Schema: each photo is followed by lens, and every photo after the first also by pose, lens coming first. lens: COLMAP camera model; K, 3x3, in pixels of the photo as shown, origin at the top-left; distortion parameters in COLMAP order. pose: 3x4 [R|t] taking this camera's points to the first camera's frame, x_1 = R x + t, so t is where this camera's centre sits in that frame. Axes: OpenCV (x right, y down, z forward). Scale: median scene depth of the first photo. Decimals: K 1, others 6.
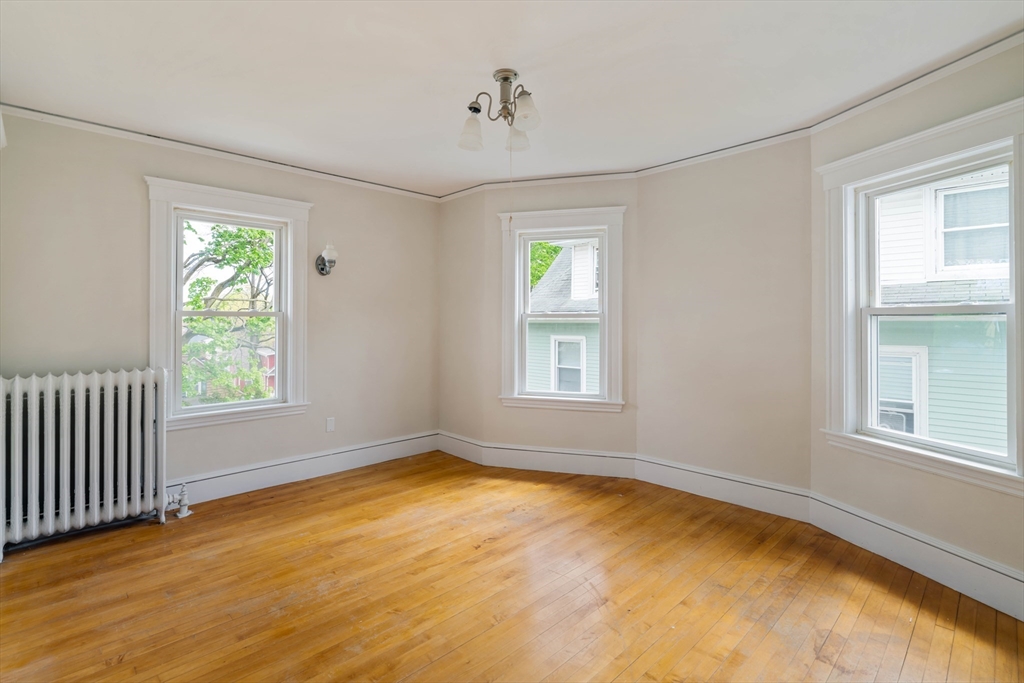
lens RADIAL K [[476.9, 0, 515.6], [0, 476.9, 322.8], [0, 0, 1]] dist [-0.002628, 0.000087]
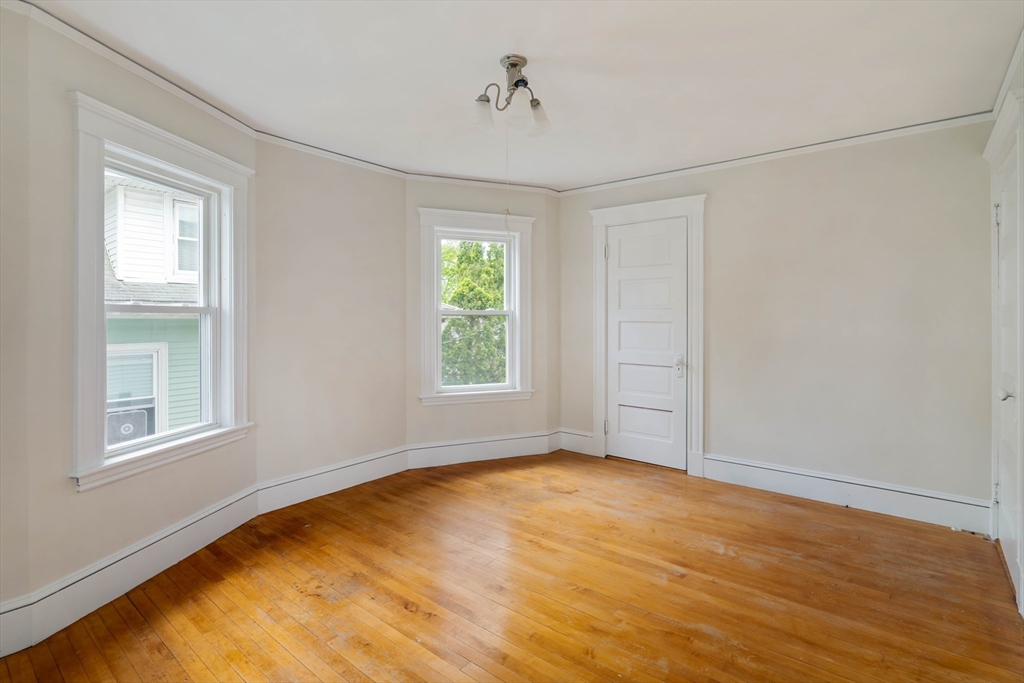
lens RADIAL K [[476.9, 0, 515.6], [0, 476.9, 322.8], [0, 0, 1]] dist [-0.002628, 0.000087]
pose [[-0.091614, -0.006466, 0.995774, -0.584097], [0.001157, 0.999978, 0.006600, -0.001891], [-0.995794, 0.001757, -0.091604, 0.638596]]
